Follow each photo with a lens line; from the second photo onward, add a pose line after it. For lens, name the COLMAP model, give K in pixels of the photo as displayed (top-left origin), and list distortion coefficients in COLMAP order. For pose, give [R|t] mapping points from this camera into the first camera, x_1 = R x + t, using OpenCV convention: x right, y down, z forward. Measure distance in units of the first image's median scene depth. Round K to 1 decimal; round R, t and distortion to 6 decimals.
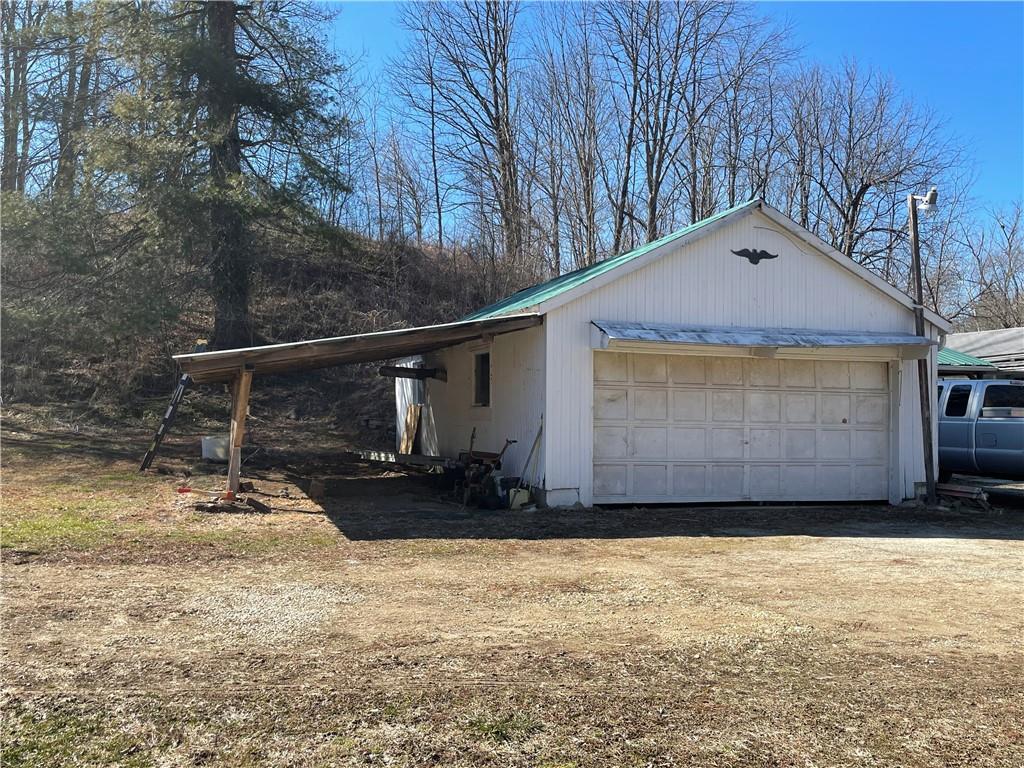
lens RADIAL K [[877.0, 0, 512.0], [0, 877.0, 384.0], [0, 0, 1]] dist [0.008686, -0.001488]
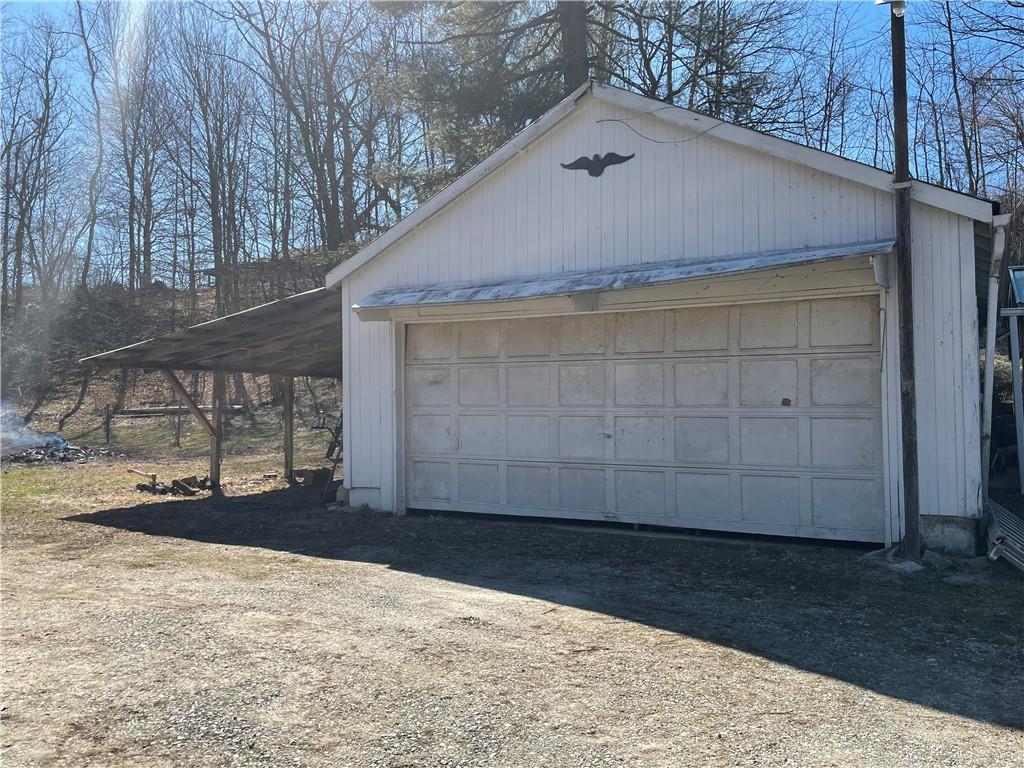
lens RADIAL K [[877.0, 0, 512.0], [0, 877.0, 384.0], [0, 0, 1]] dist [0.008686, -0.001488]
pose [[0.665453, -0.035415, -0.745599, 0.733805], [0.040410, 0.999118, -0.011390, 0.030553], [0.745345, -0.022550, 0.666298, 0.487421]]
